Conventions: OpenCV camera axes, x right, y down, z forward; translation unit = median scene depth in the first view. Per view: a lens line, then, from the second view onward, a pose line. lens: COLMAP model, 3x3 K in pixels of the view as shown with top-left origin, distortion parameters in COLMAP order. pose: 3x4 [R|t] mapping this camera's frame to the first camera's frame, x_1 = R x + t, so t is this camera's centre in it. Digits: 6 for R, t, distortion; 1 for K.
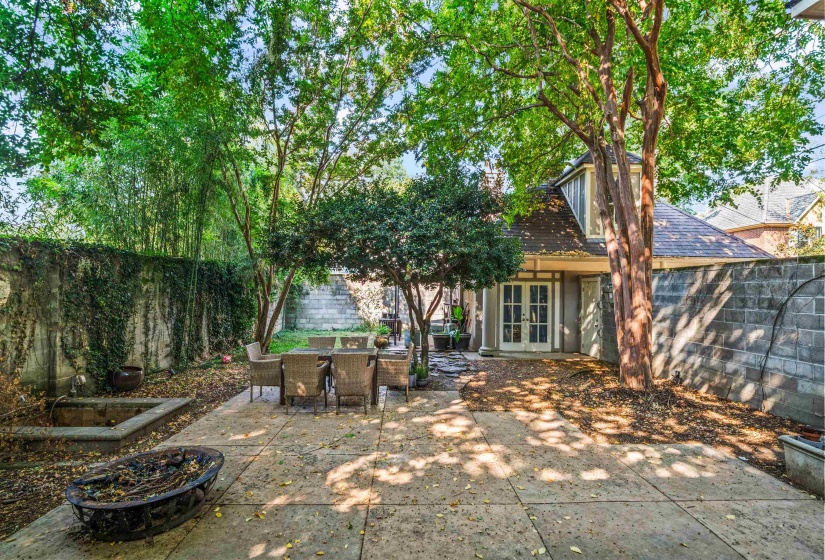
lens RADIAL K [[479.1, 0, 436.4], [0, 479.1, 282.6], [0, 0, 1]] dist [-0.001686, -0.000525]
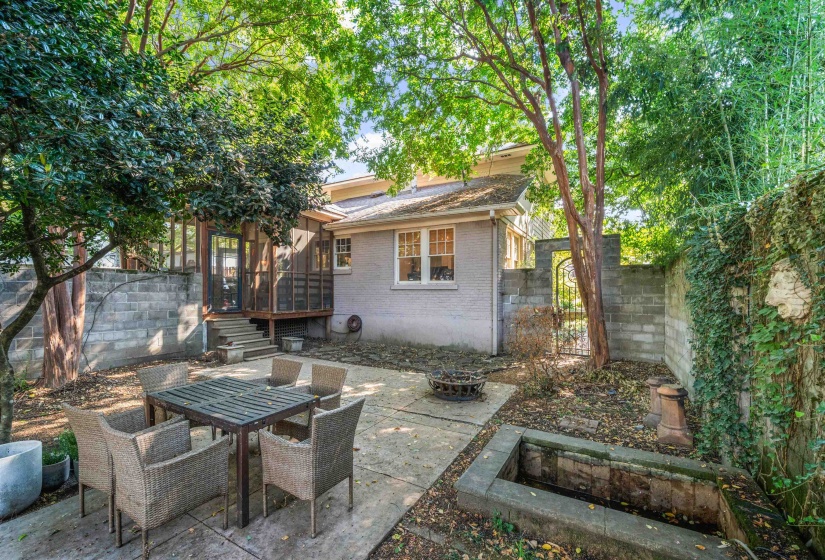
lens RADIAL K [[325.5, 0, 419.9], [0, 325.5, 287.6], [0, 0, 1]] dist [-0.000523, -0.000091]
pose [[-0.875819, 0.001745, 0.482637, -0.714564], [-0.010976, 0.999663, -0.023532, 0.025968], [-0.482515, -0.025907, -0.875504, 1.469352]]
